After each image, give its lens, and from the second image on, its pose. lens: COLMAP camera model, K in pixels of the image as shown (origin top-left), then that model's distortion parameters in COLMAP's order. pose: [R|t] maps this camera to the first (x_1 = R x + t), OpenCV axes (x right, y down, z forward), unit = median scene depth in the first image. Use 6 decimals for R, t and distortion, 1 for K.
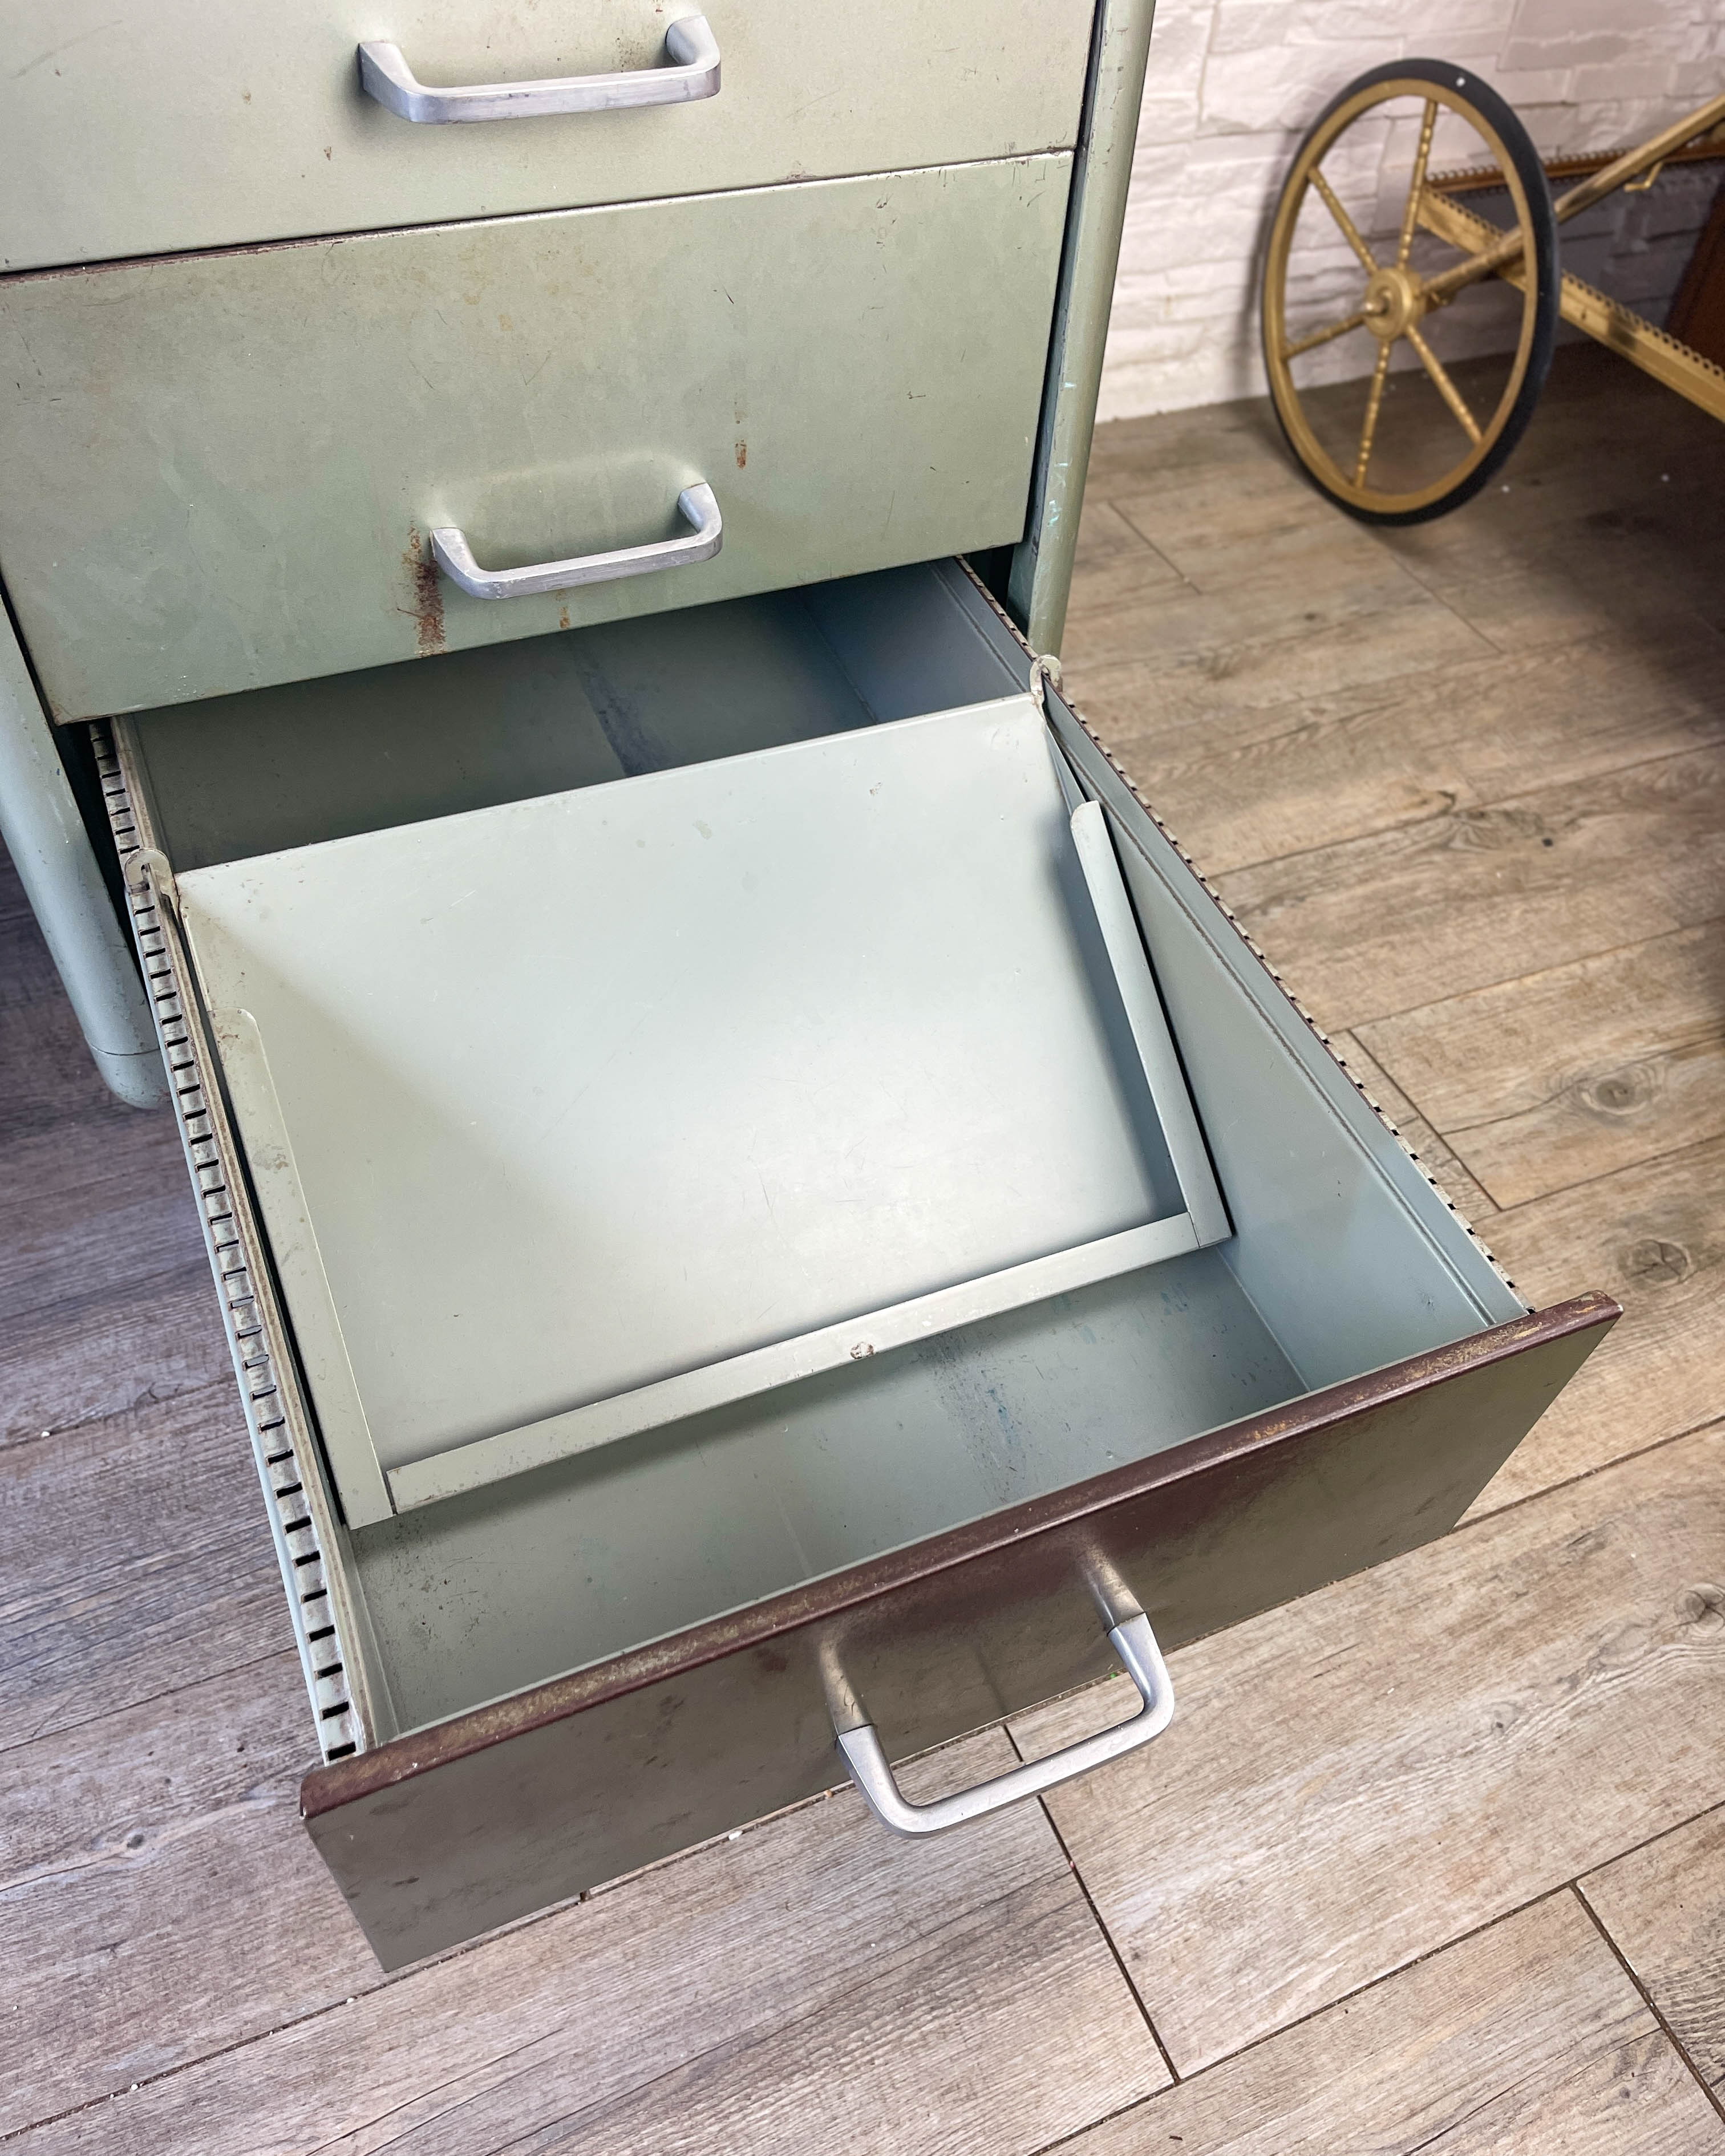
lens RADIAL K [[1750.7, 0, 859.2], [0, 1750.7, 1080.4], [0, 0, 1]] dist [0.066373, -0.092059]
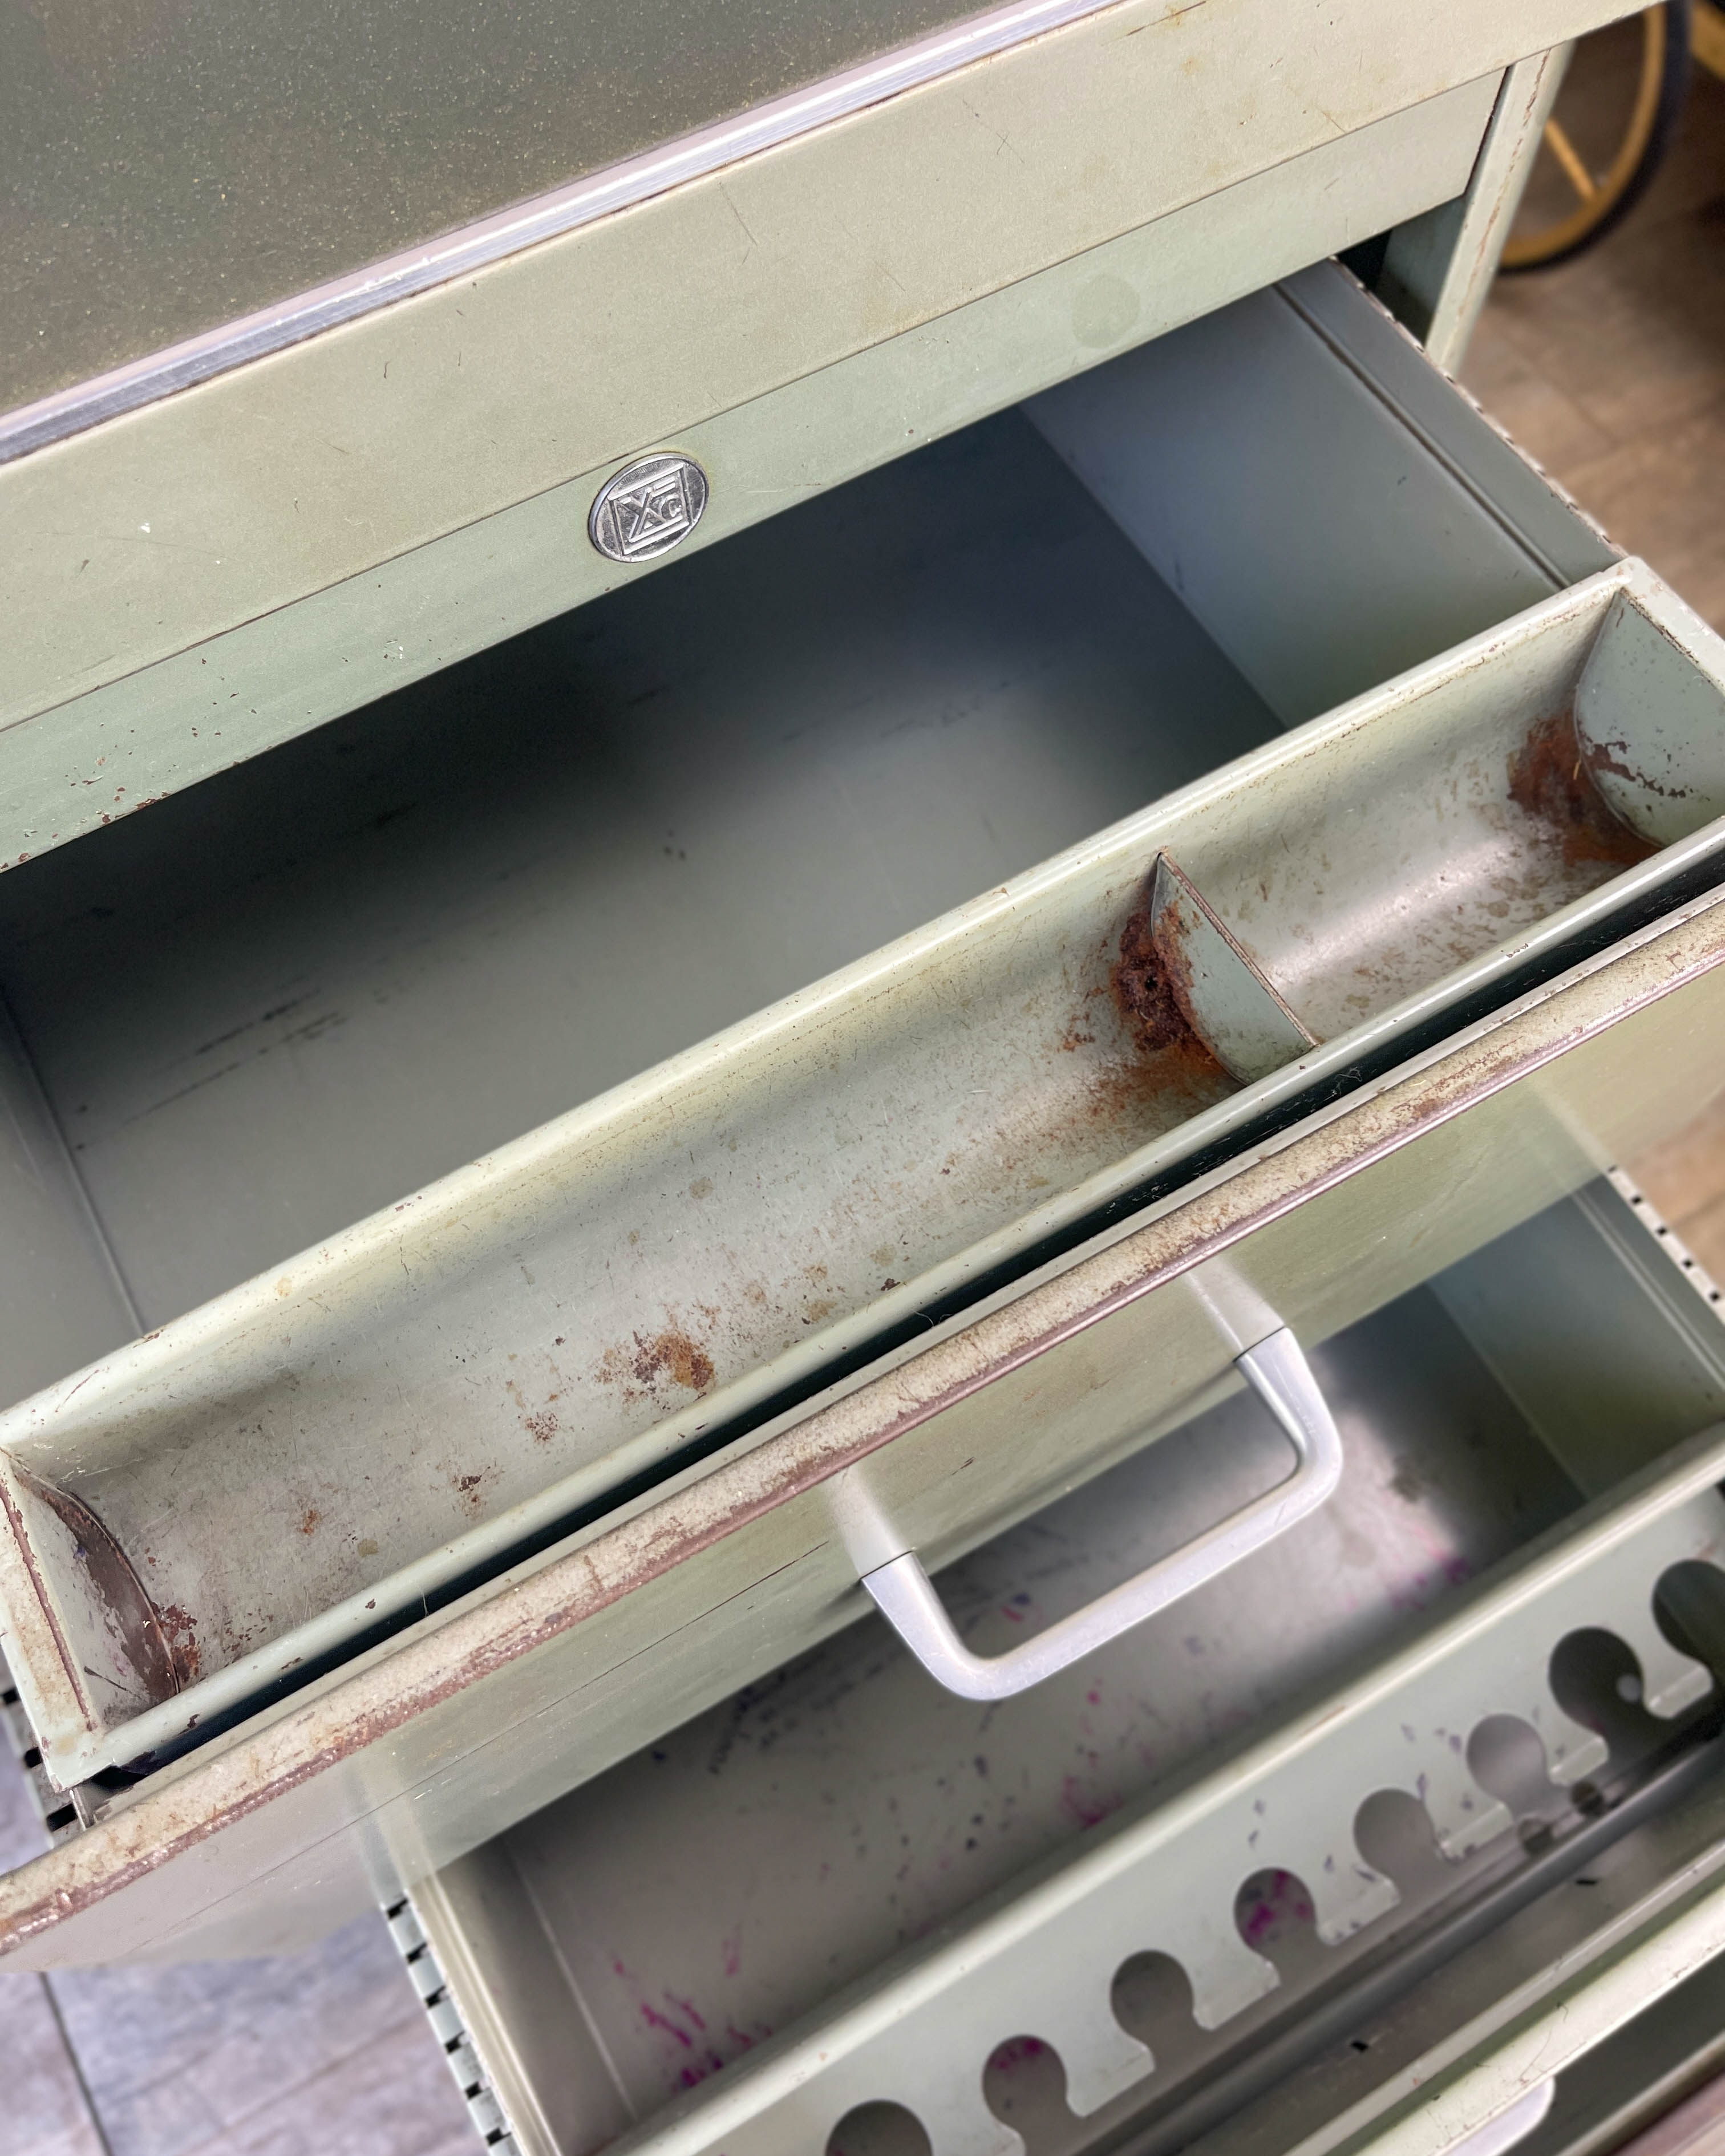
lens RADIAL K [[1750.7, 0, 851.2], [0, 1750.7, 1083.1], [0, 0, 1]] dist [0.066373, -0.092059]
pose [[0.990762, -0.134650, -0.016095, -0.057655], [0.133088, 0.942691, 0.305977, -0.346183], [-0.026028, -0.305292, 0.951903, 0.091944]]
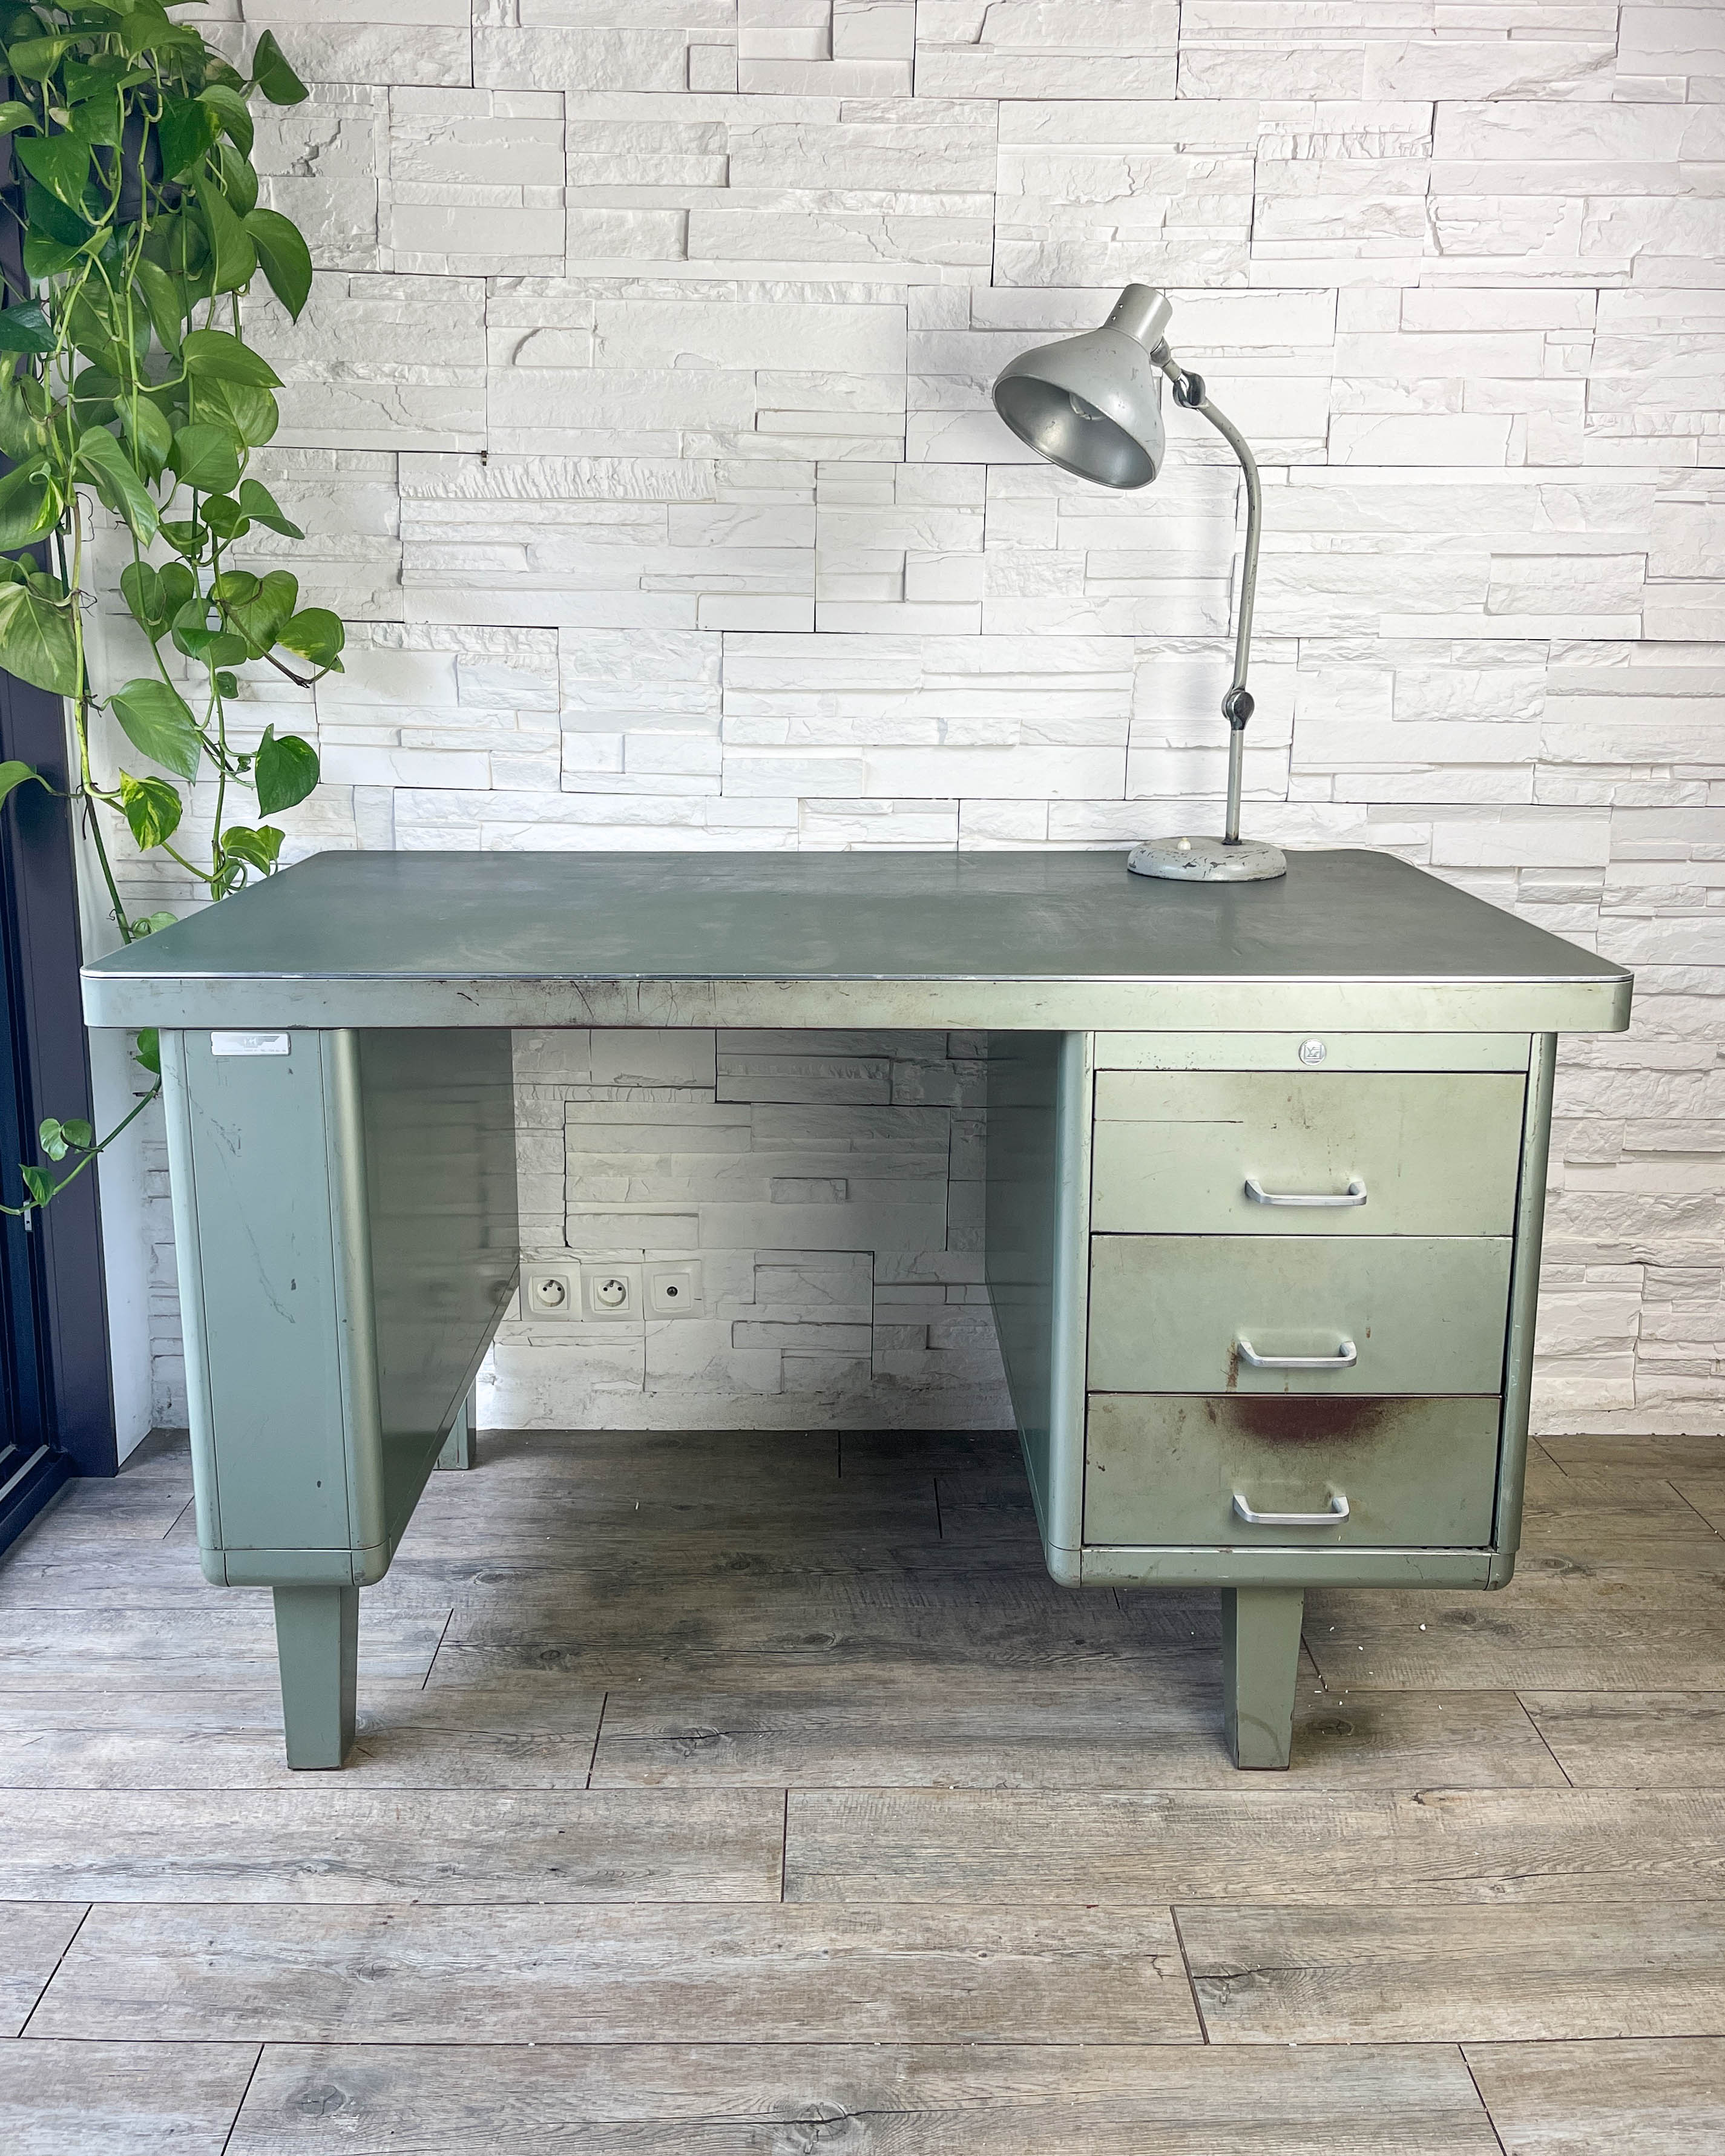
lens RADIAL K [[1820.7, 0, 828.7], [0, 1820.7, 987.1], [0, 0, 1]] dist [0.053951, -0.063094]
pose [[0.914691, 0.038192, -0.402345, 0.150067], [-0.266883, 0.804675, -0.530350, 0.481694], [0.303502, 0.592485, 0.746222, -0.843076]]
